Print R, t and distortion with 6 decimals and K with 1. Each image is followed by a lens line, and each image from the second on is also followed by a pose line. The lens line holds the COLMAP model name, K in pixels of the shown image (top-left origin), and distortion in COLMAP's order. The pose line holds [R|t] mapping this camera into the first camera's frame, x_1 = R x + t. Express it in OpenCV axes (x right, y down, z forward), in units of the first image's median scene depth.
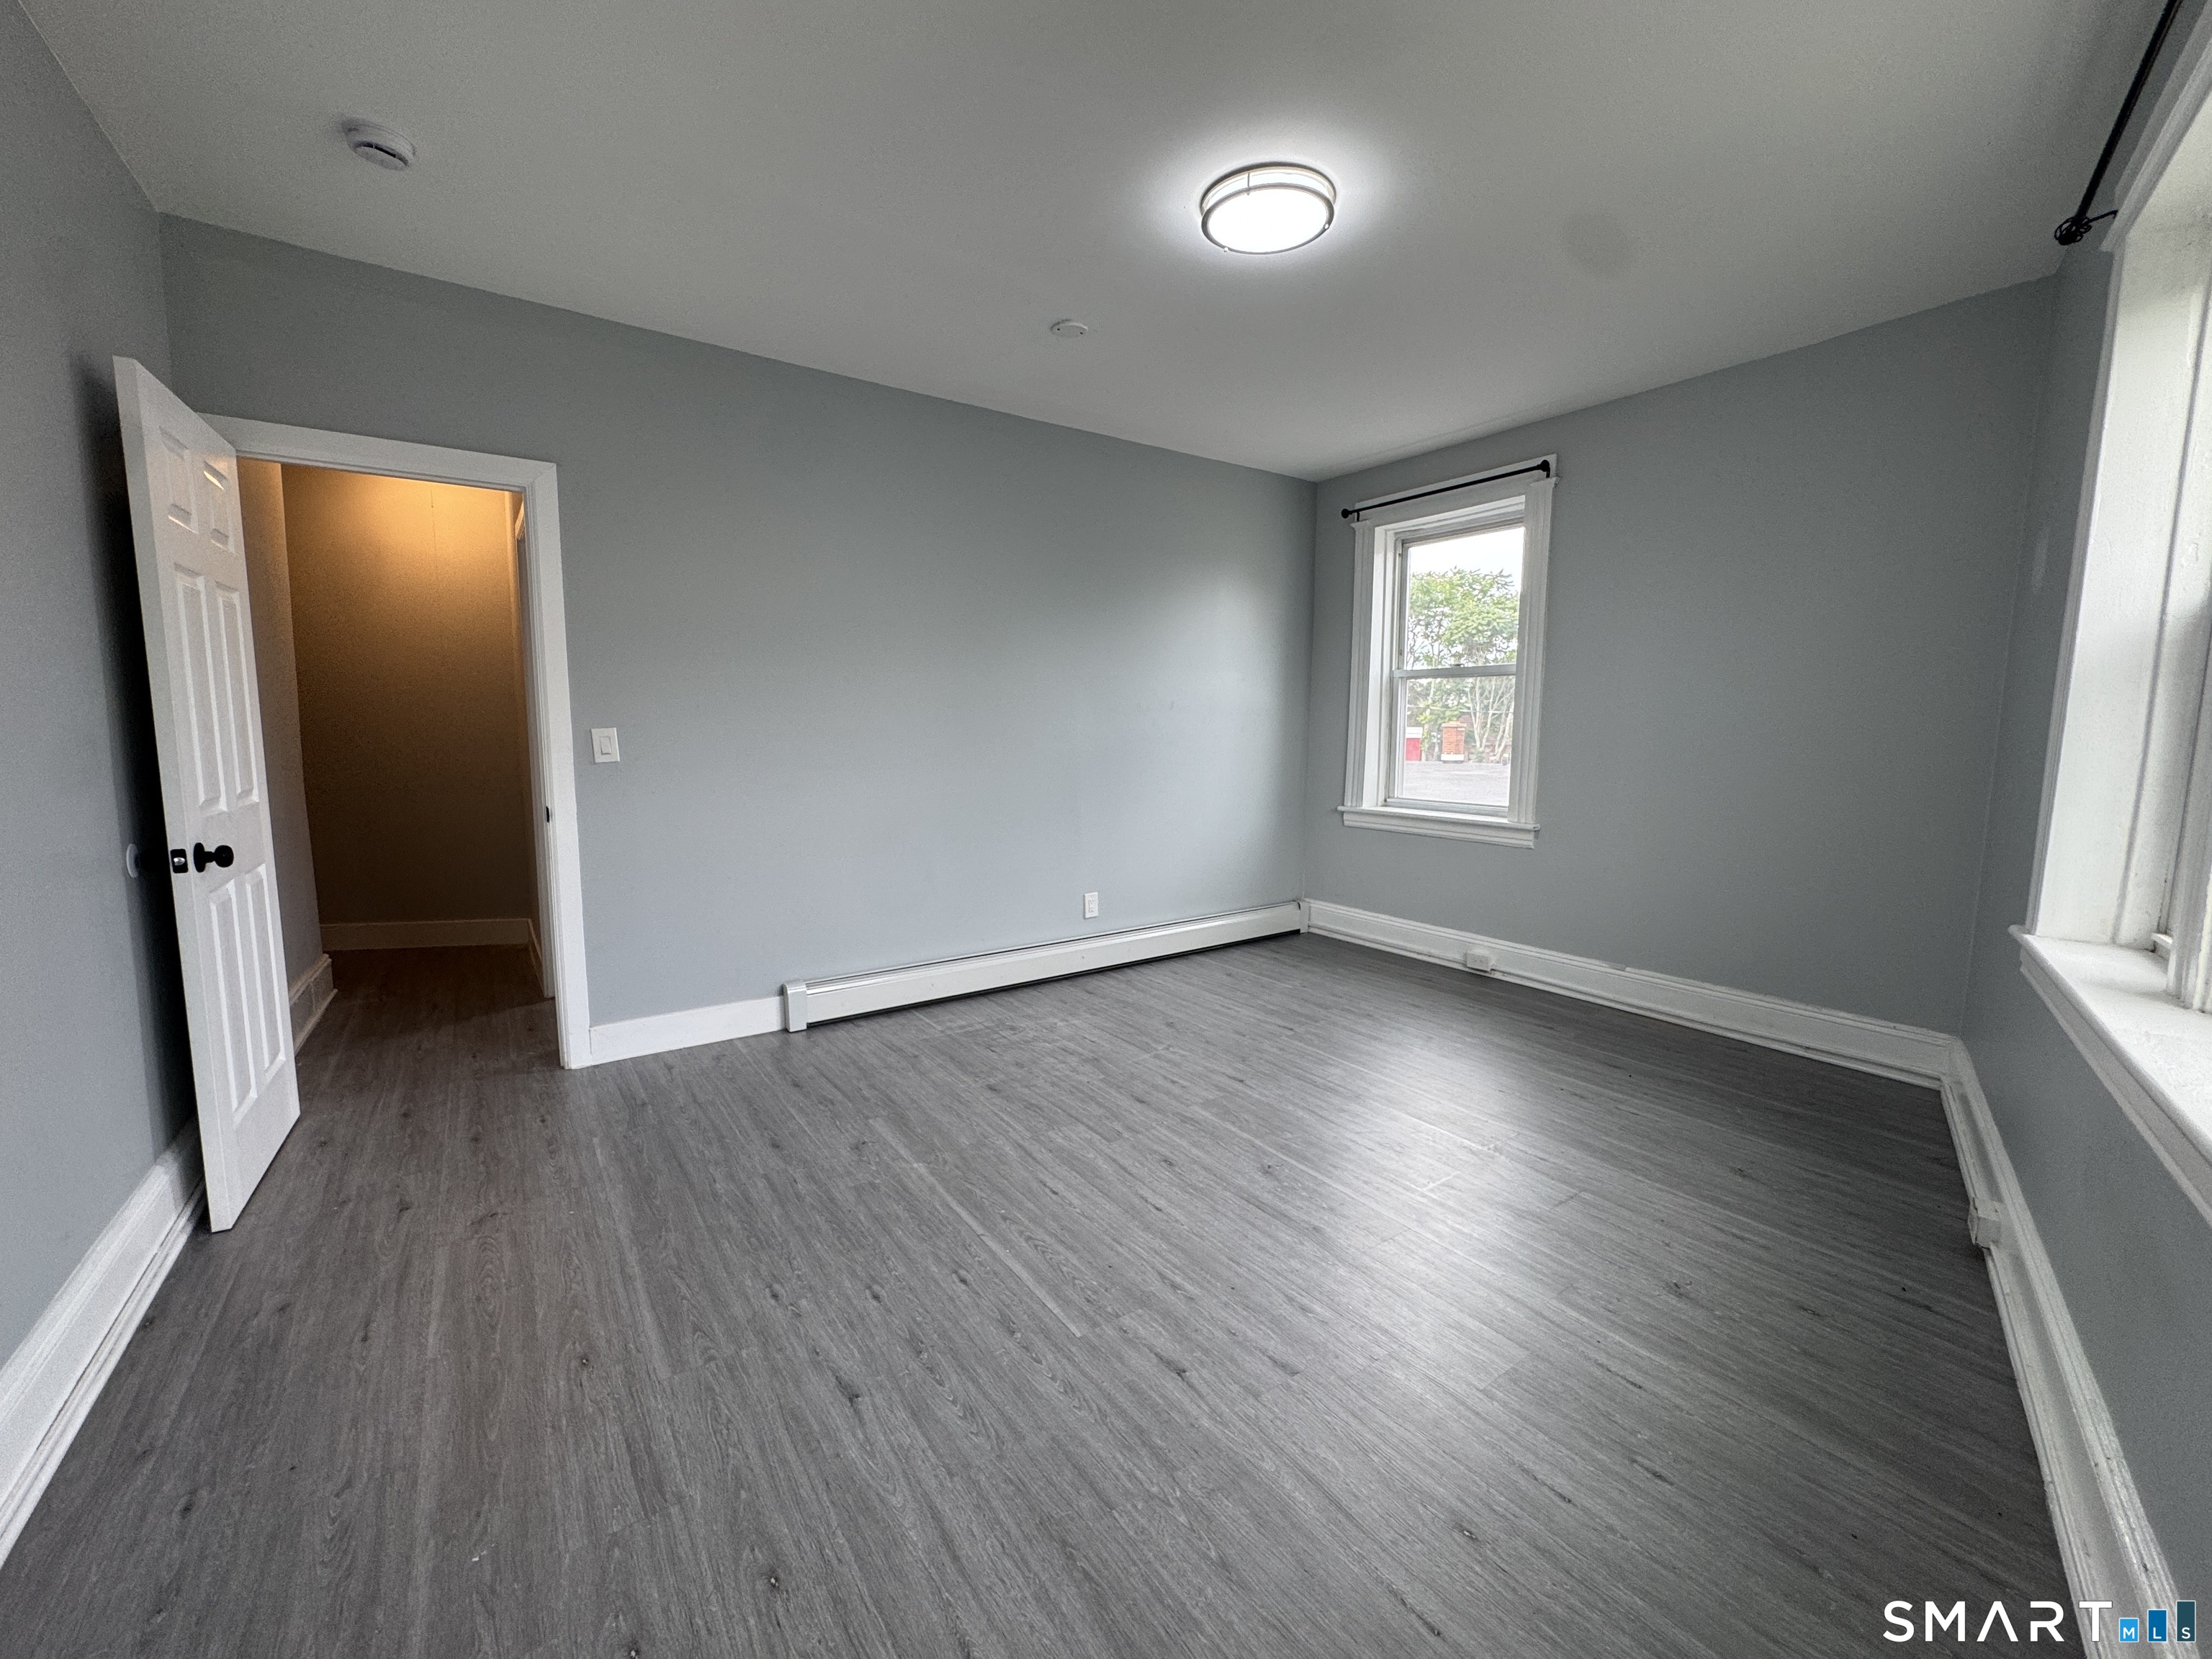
lens RADIAL K [[885.9, 0, 1109.5], [0, 885.9, 825.8], [0, 0, 1]] dist [-0.002861, -0.000323]
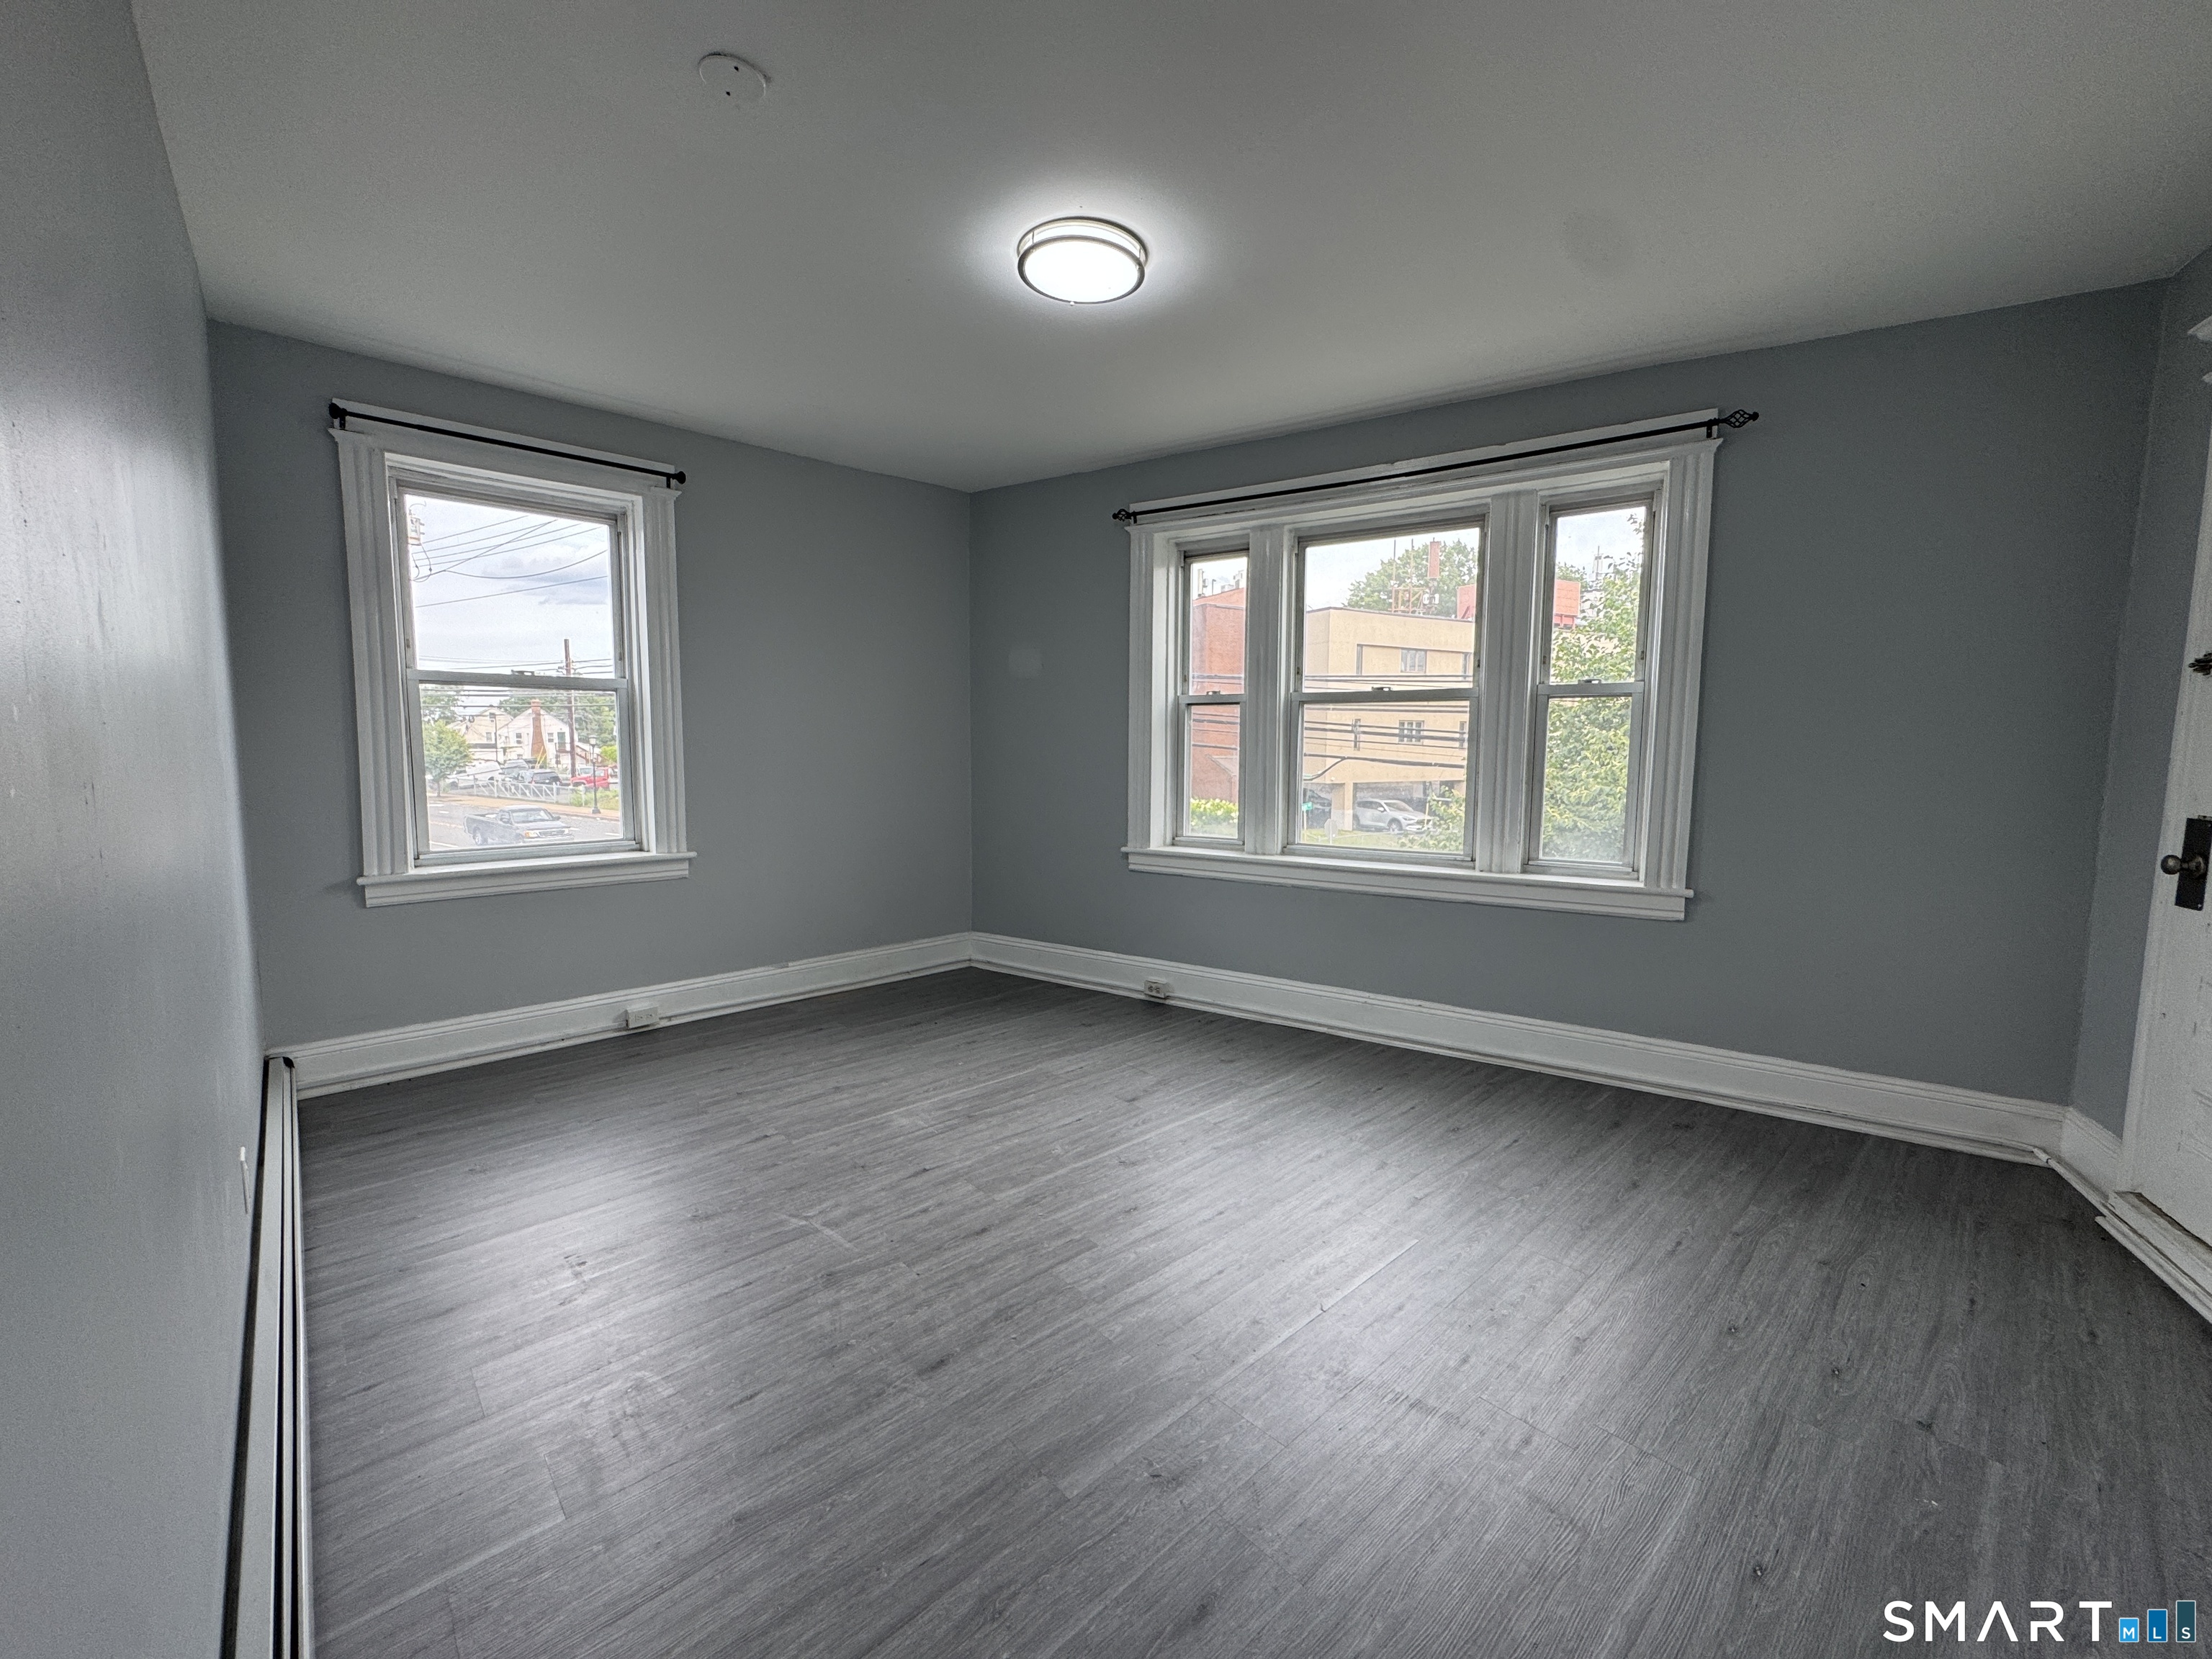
lens RADIAL K [[880.3, 0, 1106.0], [0, 880.3, 829.5], [0, 0, 1]] dist [-0.002110, 0.000321]
pose [[-0.120257, -0.108448, 0.986802, -0.707023], [0.104682, 0.987088, 0.121237, -0.129899], [-0.987208, 0.117879, -0.107351, 0.908410]]
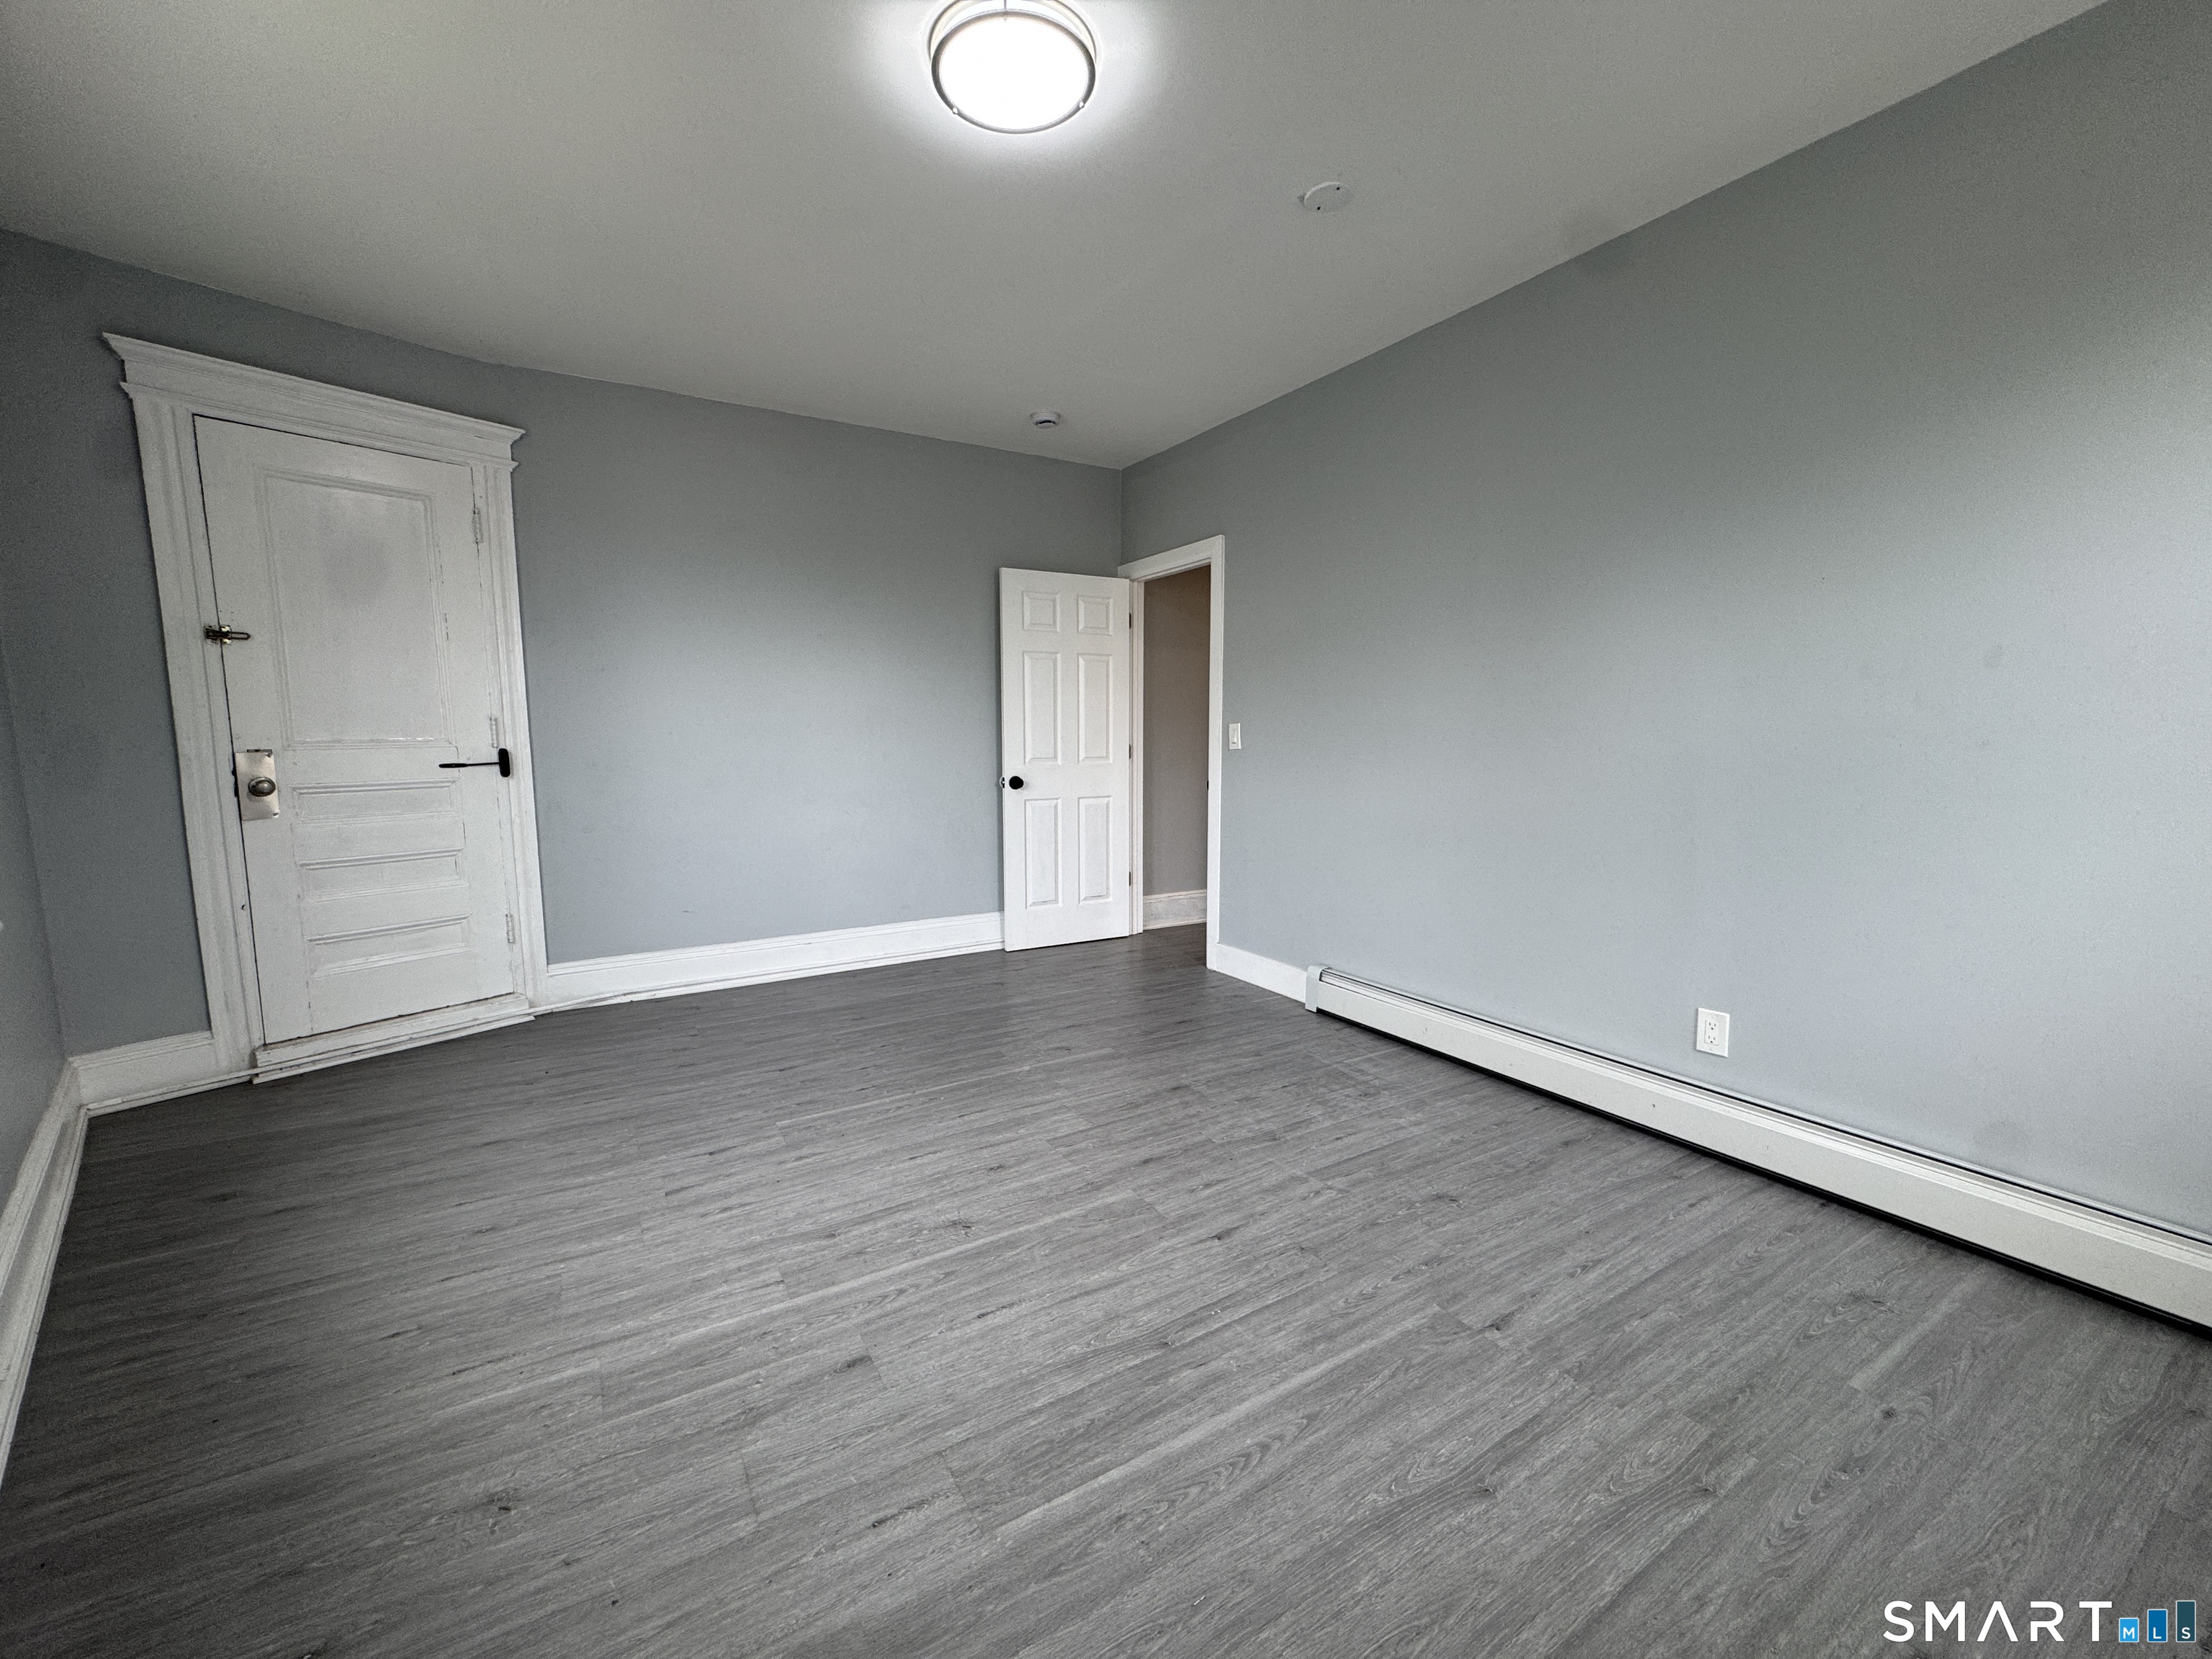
lens RADIAL K [[885.9, 0, 1109.5], [0, 885.9, 825.8], [0, 0, 1]] dist [-0.002861, -0.000323]
pose [[-0.072137, 0.100465, -0.992322, 0.814884], [-0.109278, 0.988128, 0.107985, -0.085999], [0.991390, 0.116228, -0.060302, 0.953309]]
